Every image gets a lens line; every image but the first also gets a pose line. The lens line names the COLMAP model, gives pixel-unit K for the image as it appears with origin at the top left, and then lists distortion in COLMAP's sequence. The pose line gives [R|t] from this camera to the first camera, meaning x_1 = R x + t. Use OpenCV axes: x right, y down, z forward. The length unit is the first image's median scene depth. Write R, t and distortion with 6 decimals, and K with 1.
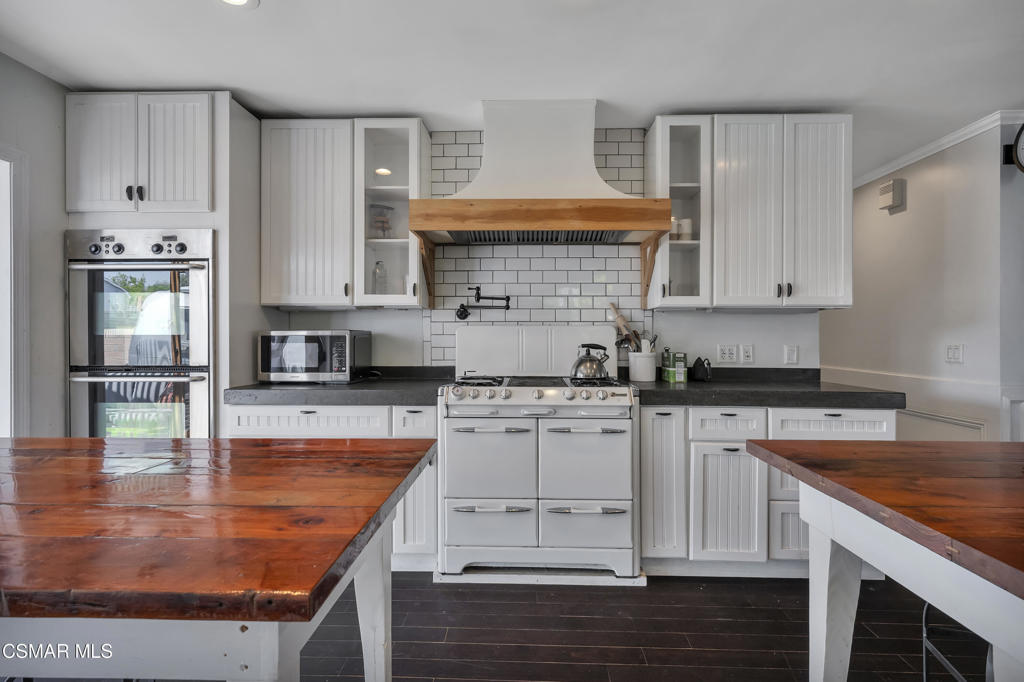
lens RADIAL K [[441.7, 0, 512.0], [0, 441.7, 341.0], [0, 0, 1]] dist [-0.002740, -0.000108]
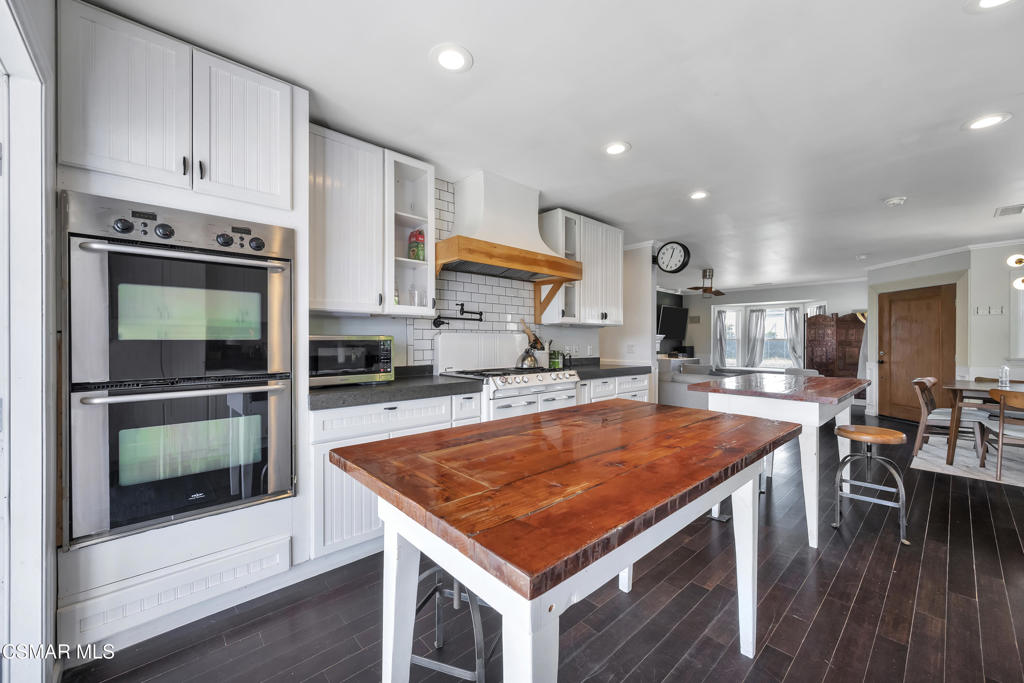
lens RADIAL K [[402.5, 0, 512.0], [0, 402.5, 341.5], [0, 0, 1]] dist [0.000637, 0.000111]
pose [[0.716461, -0.002279, 0.697624, -0.846199], [0.009698, 0.999931, -0.006692, 0.000392], [-0.697560, 0.011560, 0.716433, 0.040169]]
